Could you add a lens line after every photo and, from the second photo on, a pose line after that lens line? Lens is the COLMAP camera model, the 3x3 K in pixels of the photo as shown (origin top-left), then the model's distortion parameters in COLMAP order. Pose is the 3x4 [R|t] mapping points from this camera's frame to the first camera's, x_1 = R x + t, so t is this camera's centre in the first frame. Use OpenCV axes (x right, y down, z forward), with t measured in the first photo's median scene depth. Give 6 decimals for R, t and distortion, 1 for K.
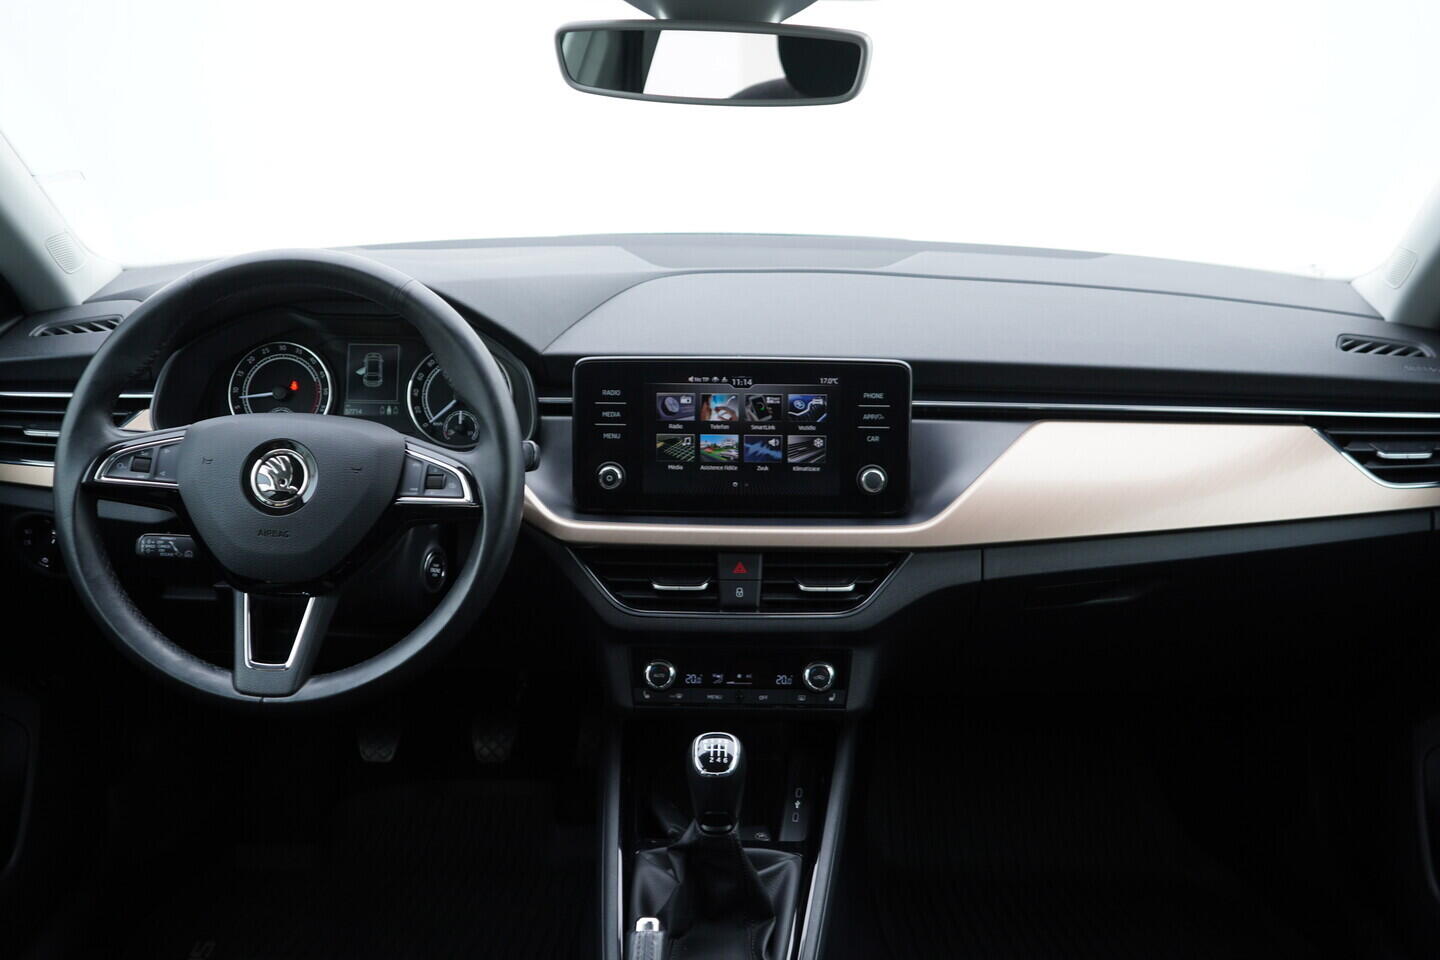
lens RADIAL K [[1504.4, 0, 719.2], [0, 1504.4, 478.9], [0, 0, 1]] dist [-0.002005, 0.000000]
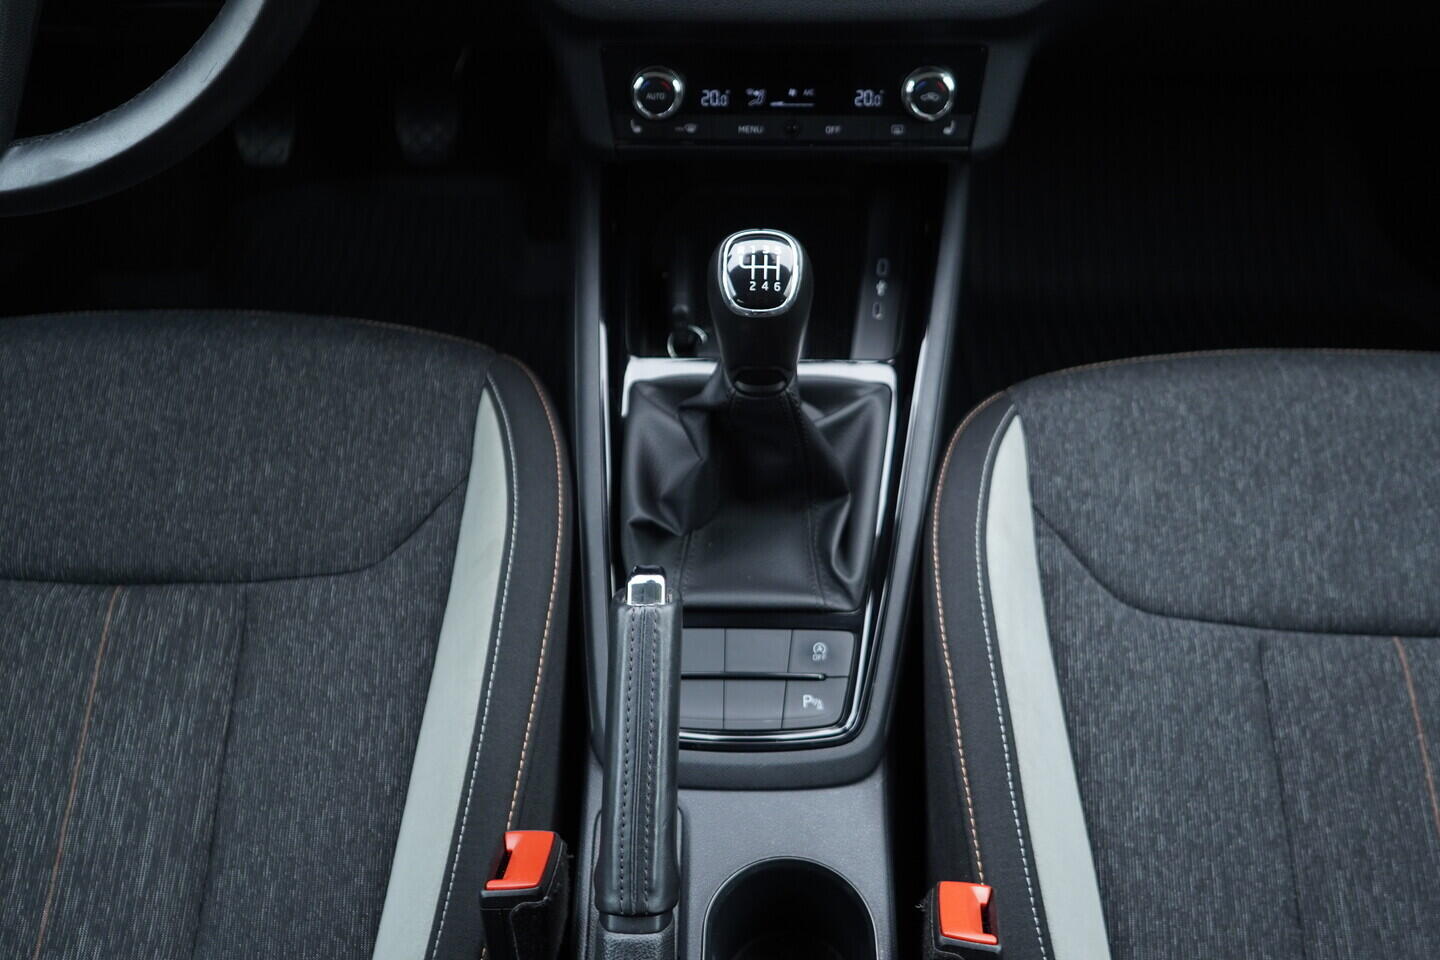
lens RADIAL K [[1504.4, 0, 715.1], [0, 1504.4, 483.7], [0, 0, 1]] dist [-0.002005, 0.000000]
pose [[0.999893, -0.008889, -0.011608, -0.011558], [0.013275, 0.884659, 0.466050, -0.008166], [0.006126, -0.466154, 0.884682, 0.411903]]
